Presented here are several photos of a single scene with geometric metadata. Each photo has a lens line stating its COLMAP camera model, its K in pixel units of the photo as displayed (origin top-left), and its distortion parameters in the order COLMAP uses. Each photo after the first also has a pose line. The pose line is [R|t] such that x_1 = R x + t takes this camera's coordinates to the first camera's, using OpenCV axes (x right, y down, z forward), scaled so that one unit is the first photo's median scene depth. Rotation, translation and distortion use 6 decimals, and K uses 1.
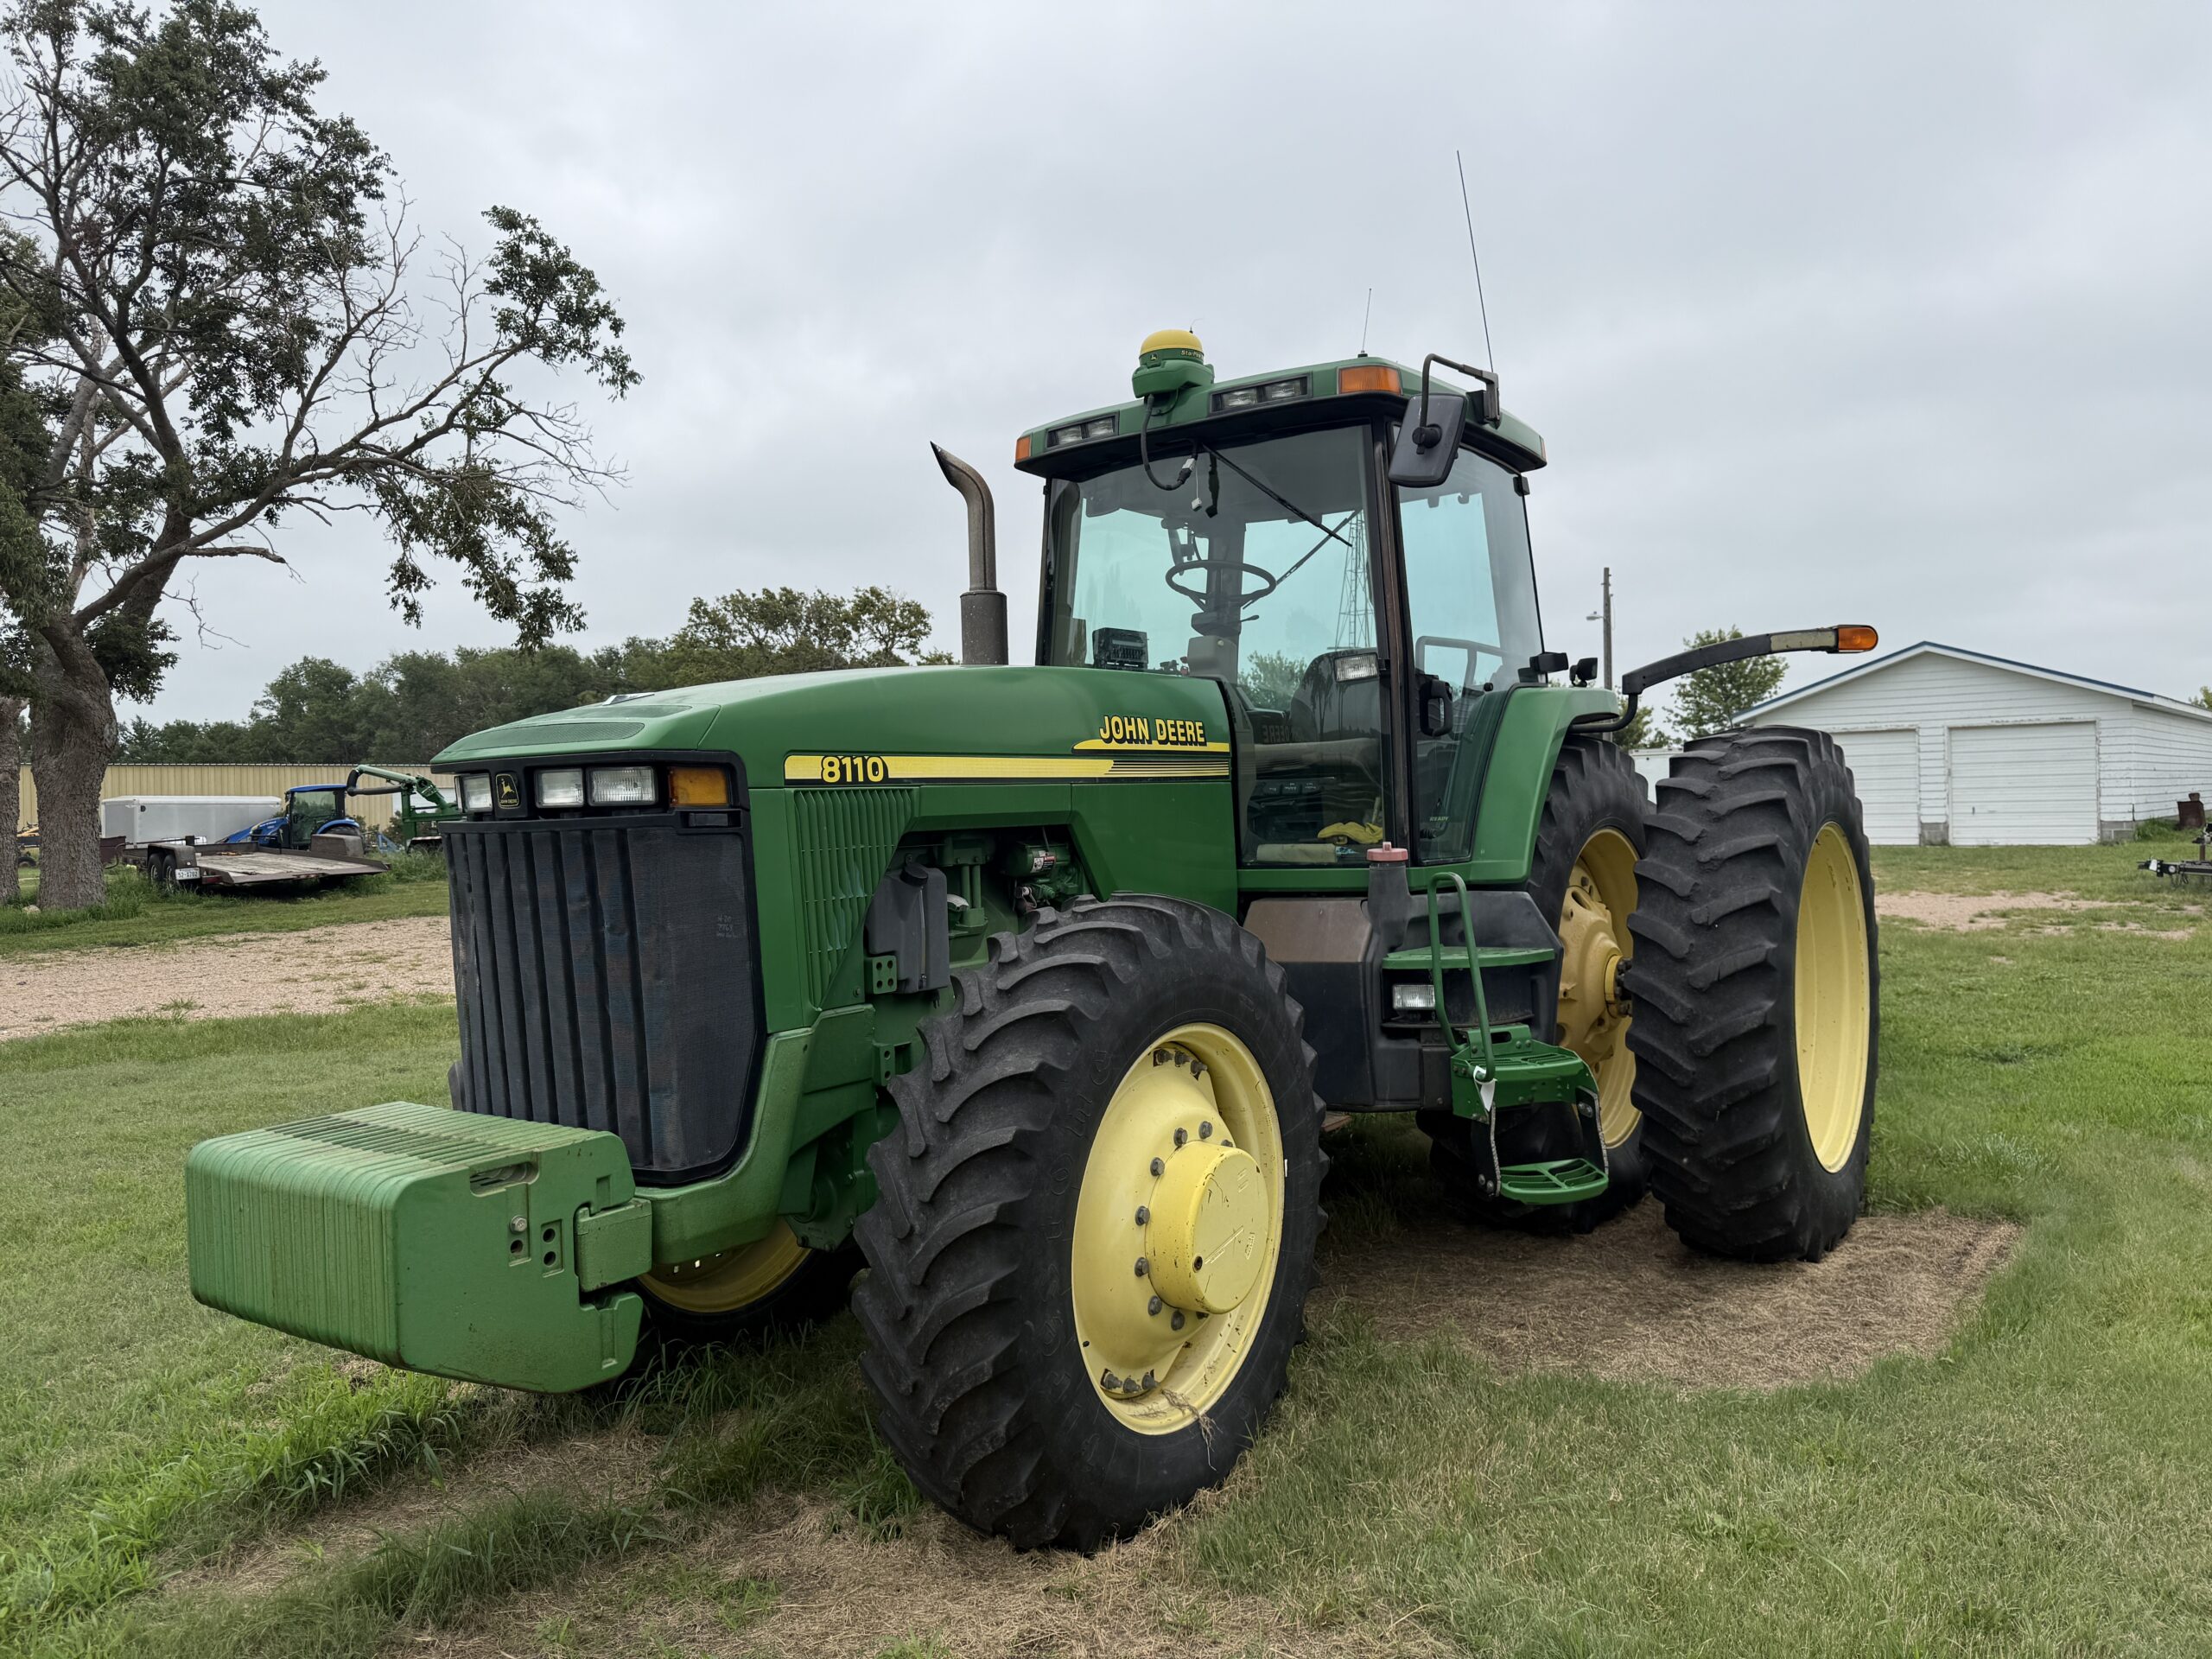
lens RADIAL K [[1541.6, 0, 1106.0], [0, 1541.6, 829.5], [0, 0, 1]] dist [-0.003006, 0.002478]
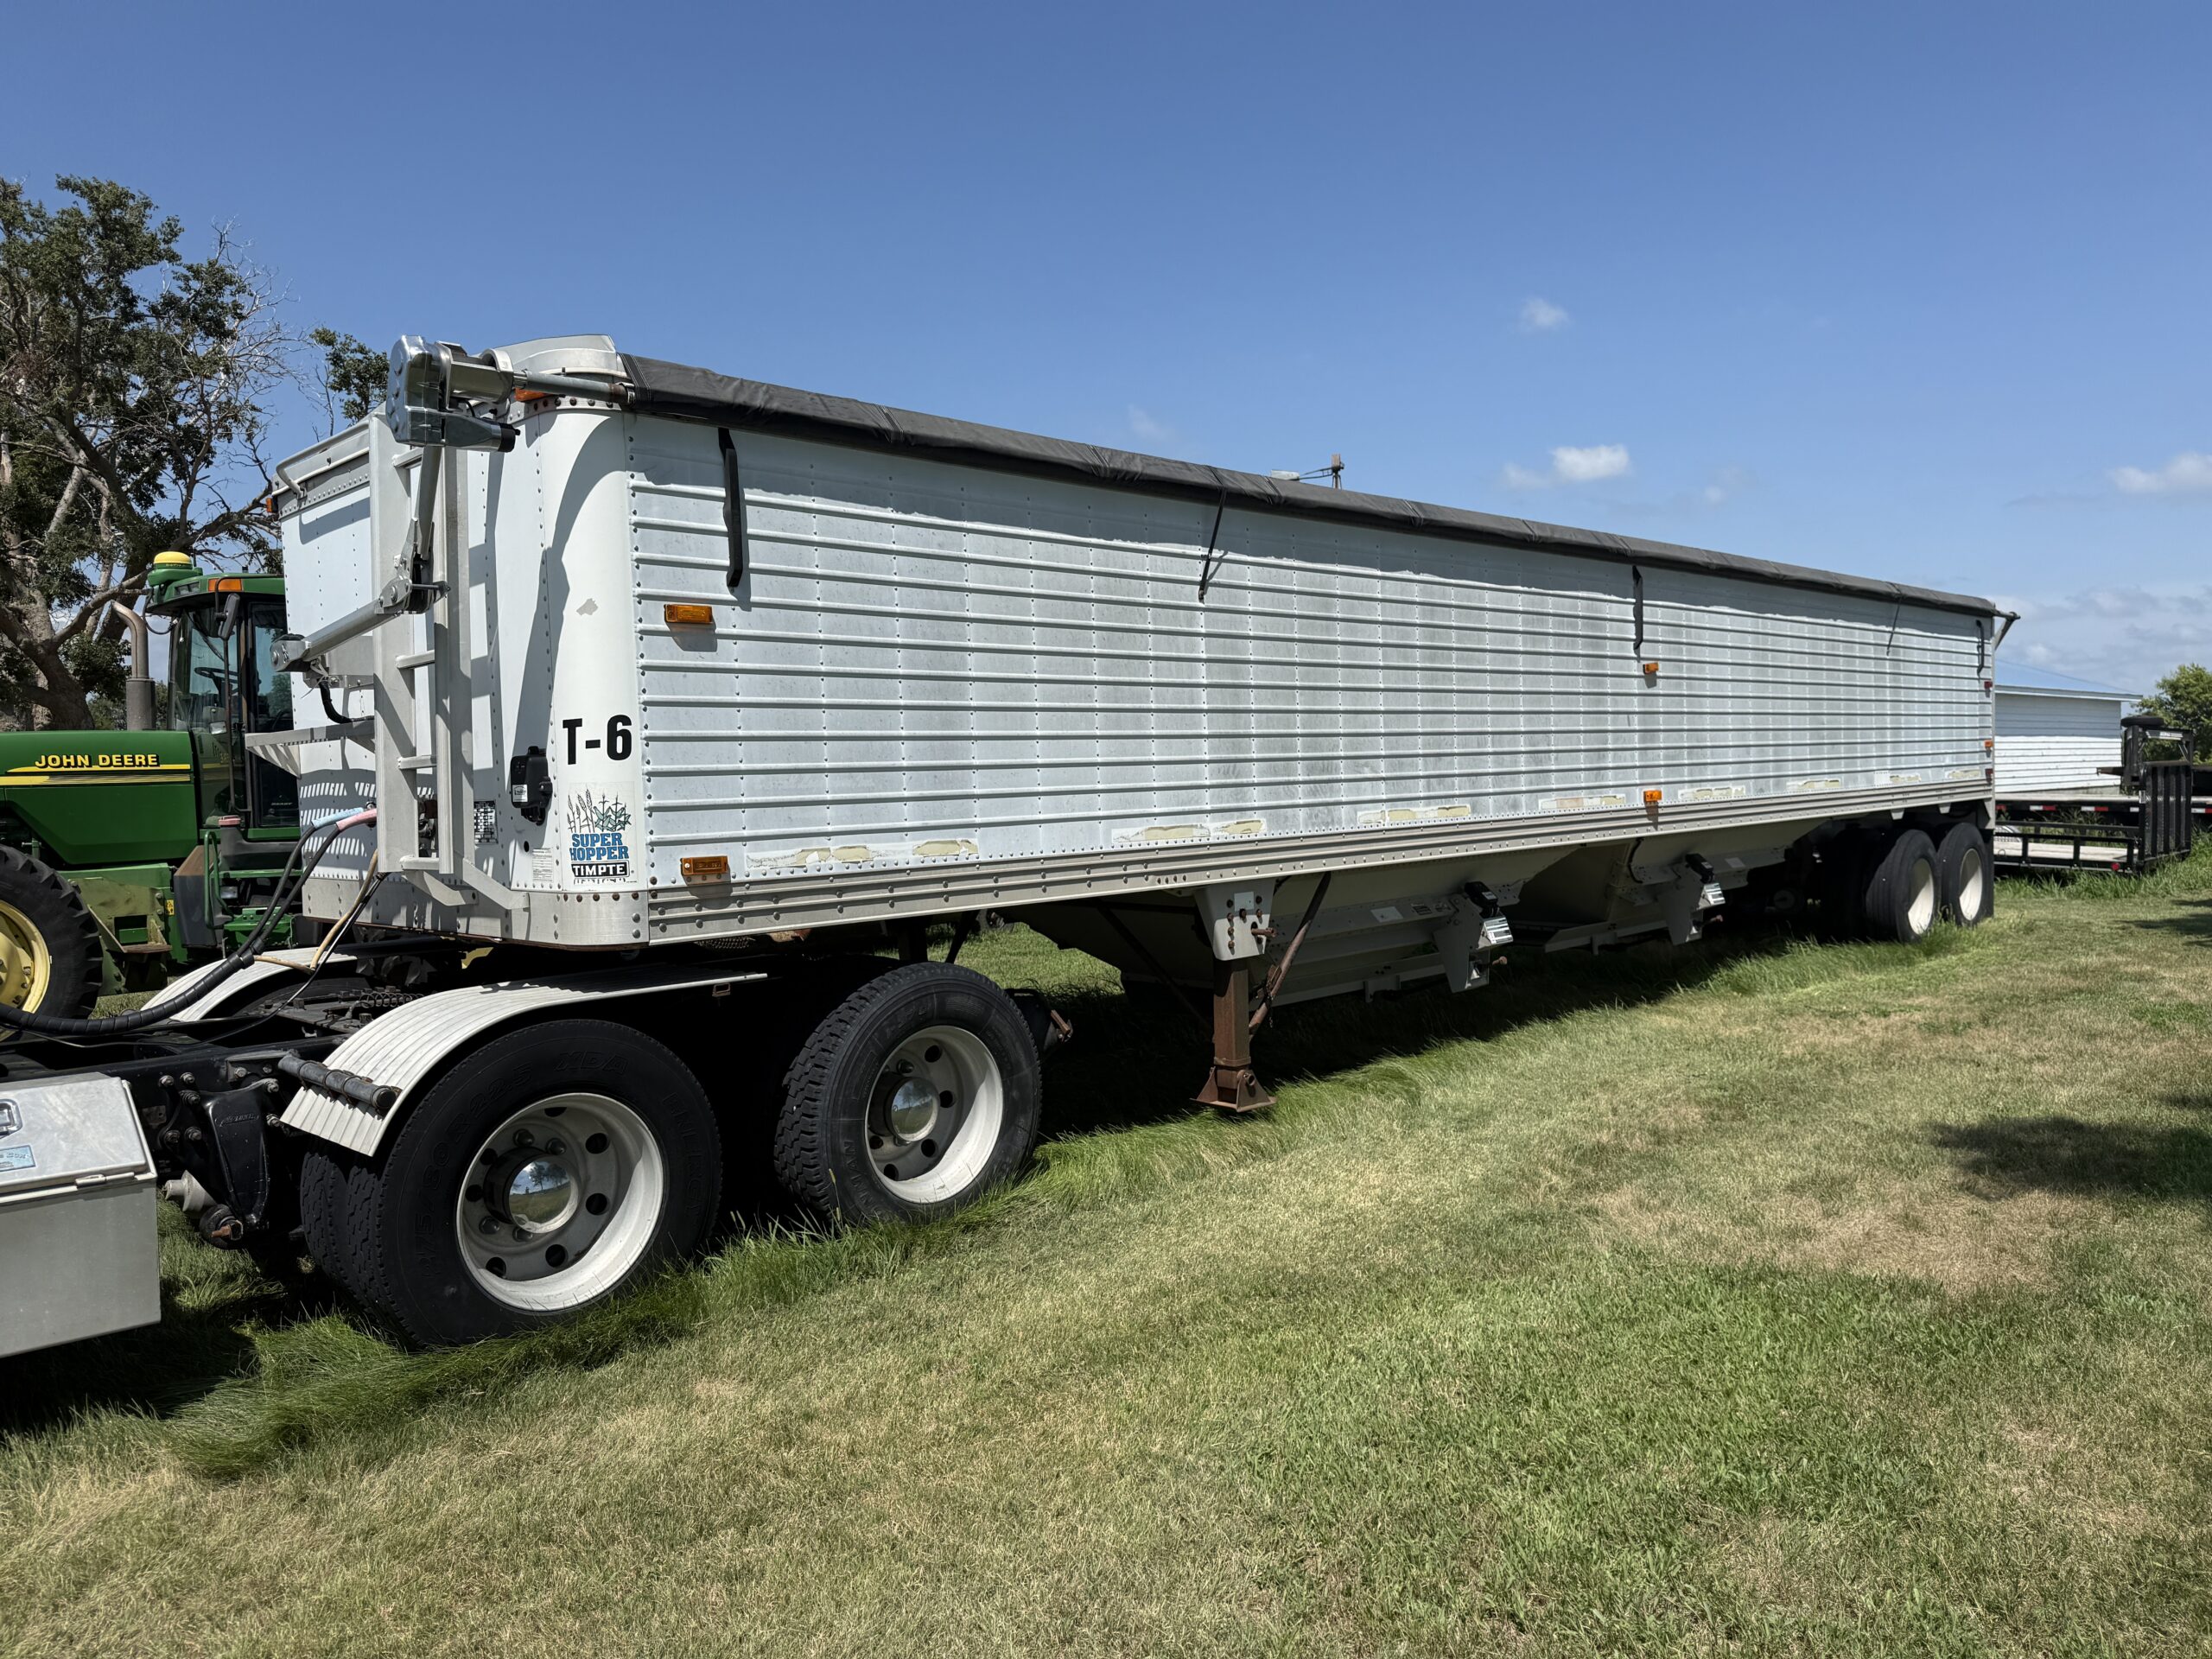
lens RADIAL K [[1576.0, 0, 1108.0], [0, 1576.0, 879.9], [0, 0, 1]] dist [0.002869, 0.002236]
pose [[0.989519, 0.005457, -0.144303, 0.439784], [0.001973, 0.998681, 0.051299, -0.002891], [0.144392, -0.051046, 0.988203, -0.235300]]
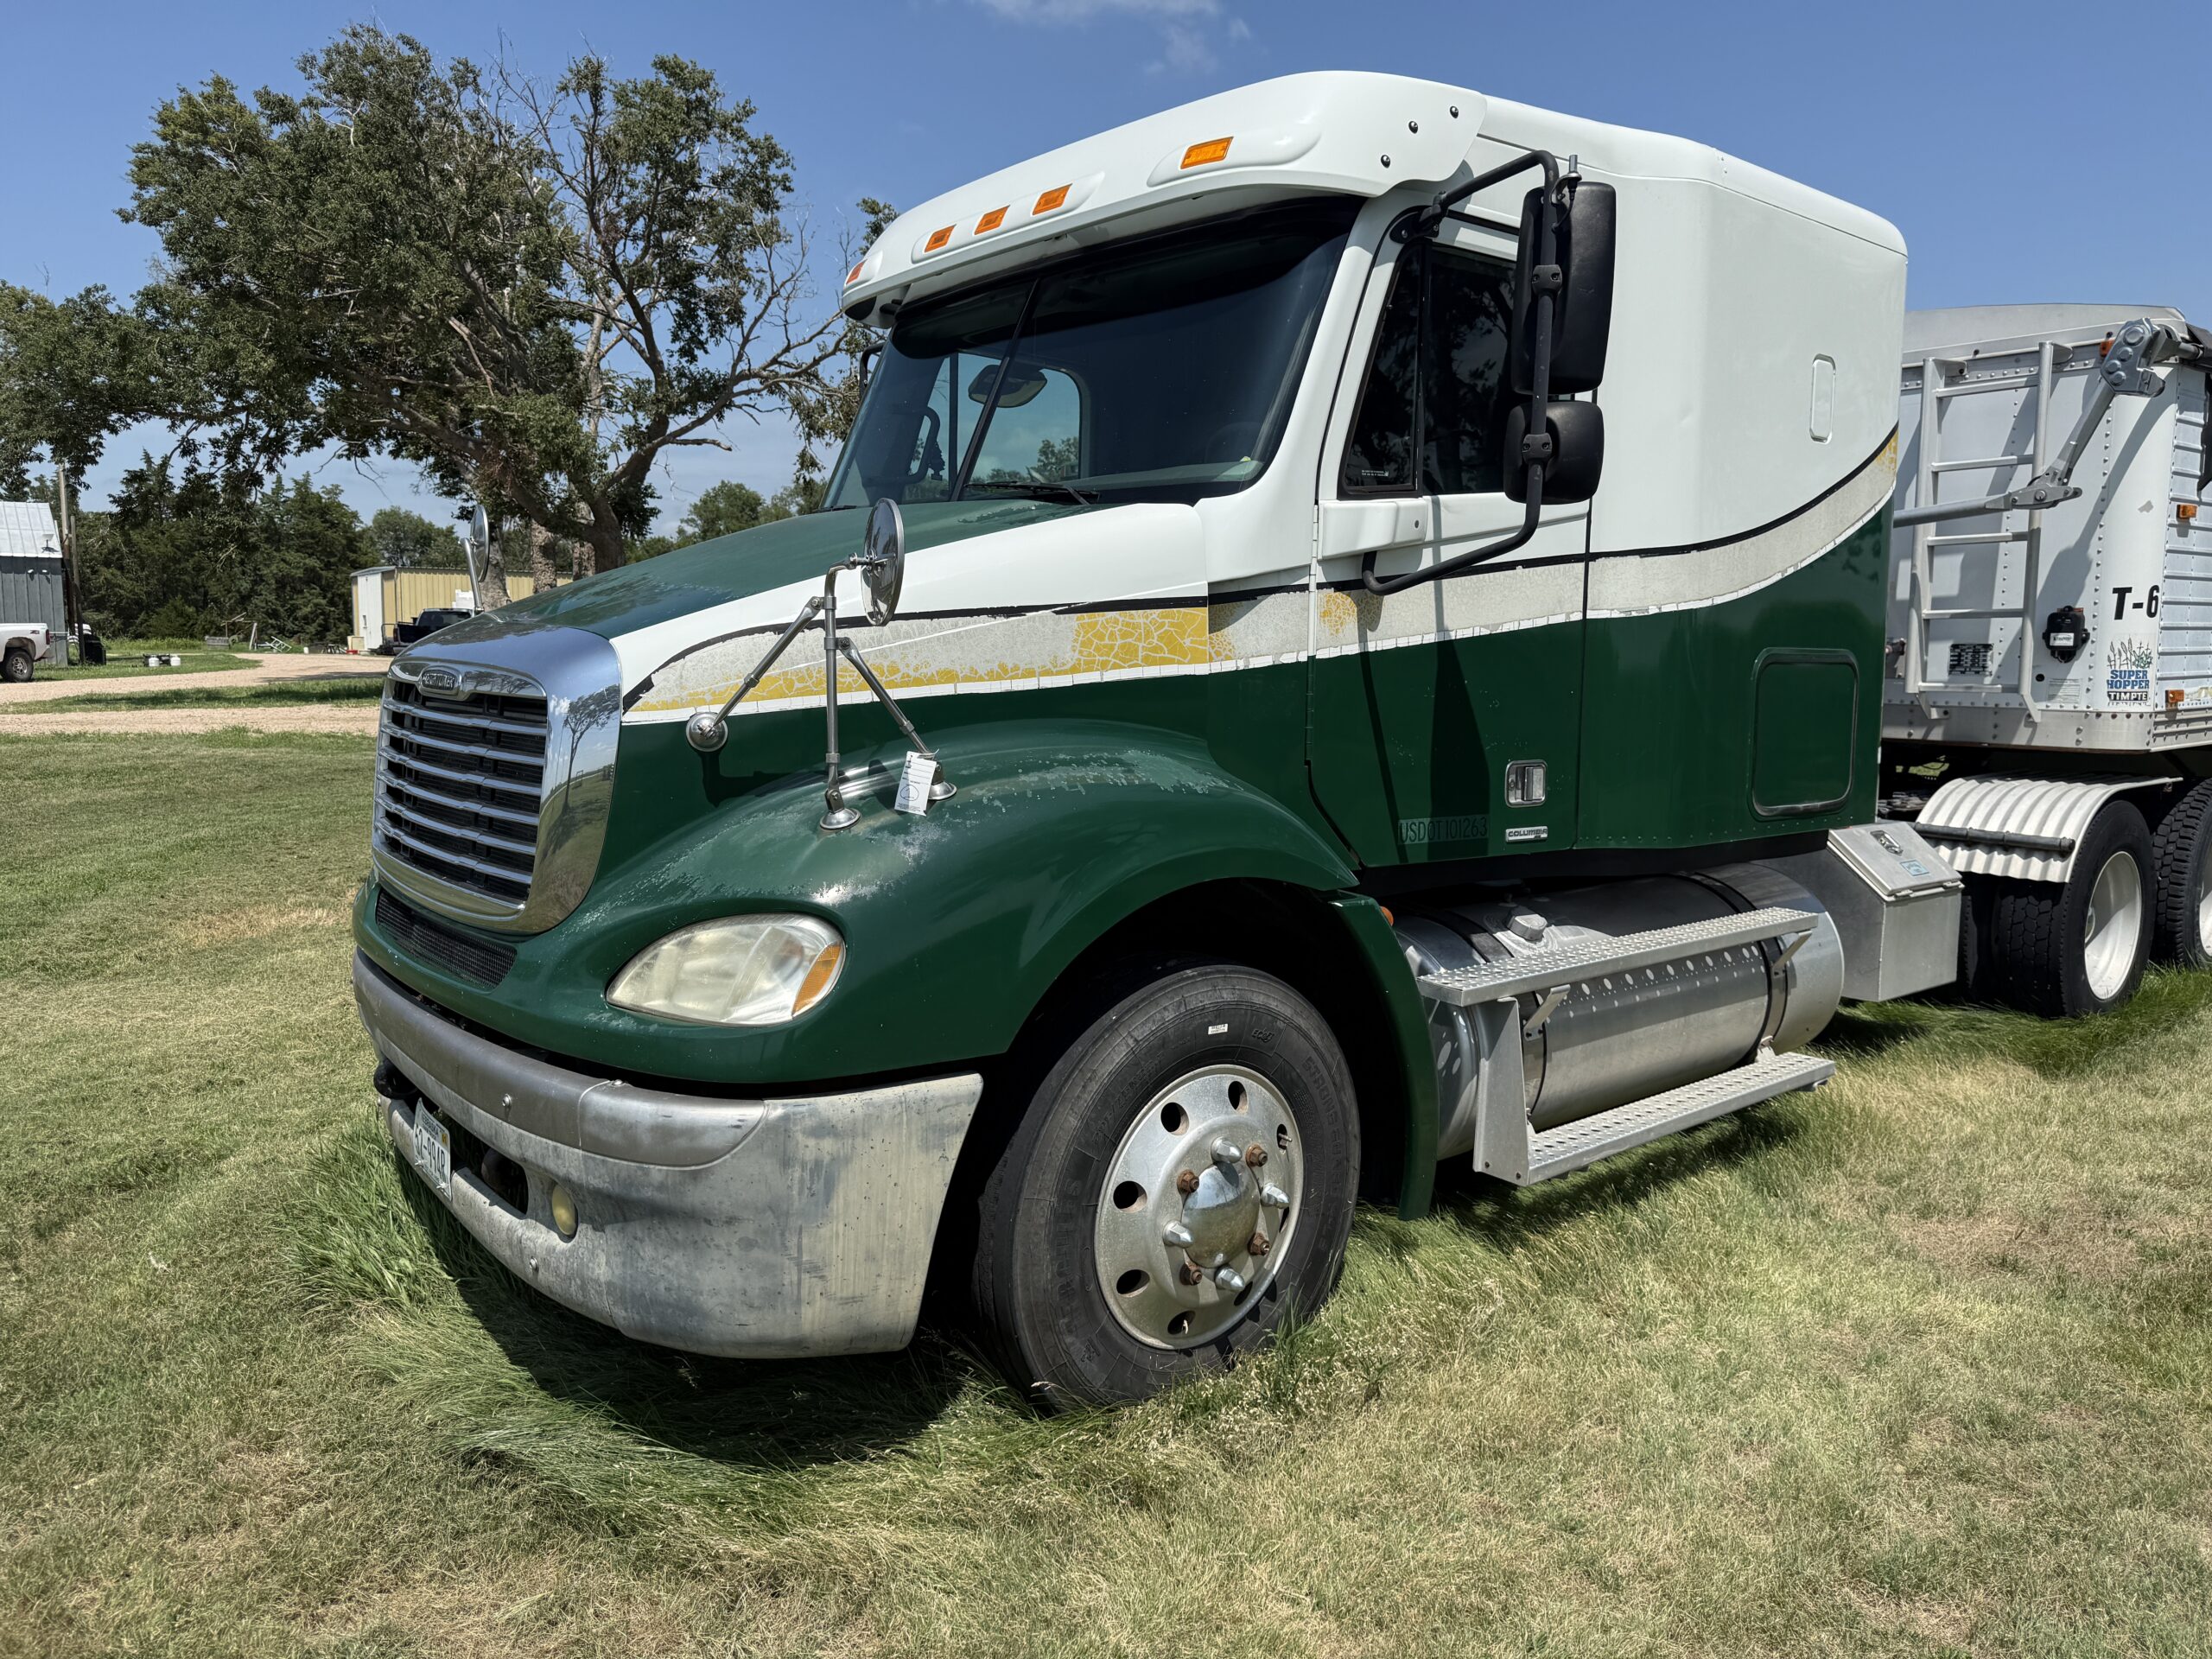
lens RADIAL K [[1556.5, 0, 1106.4], [0, 1556.5, 790.0], [0, 0, 1]] dist [0.098694, 0.000166]
pose [[0.971699, 0.053990, -0.229969, 0.182748], [-0.034035, 0.995371, 0.089877, 0.004477], [0.233757, -0.079506, 0.969039, -0.405561]]
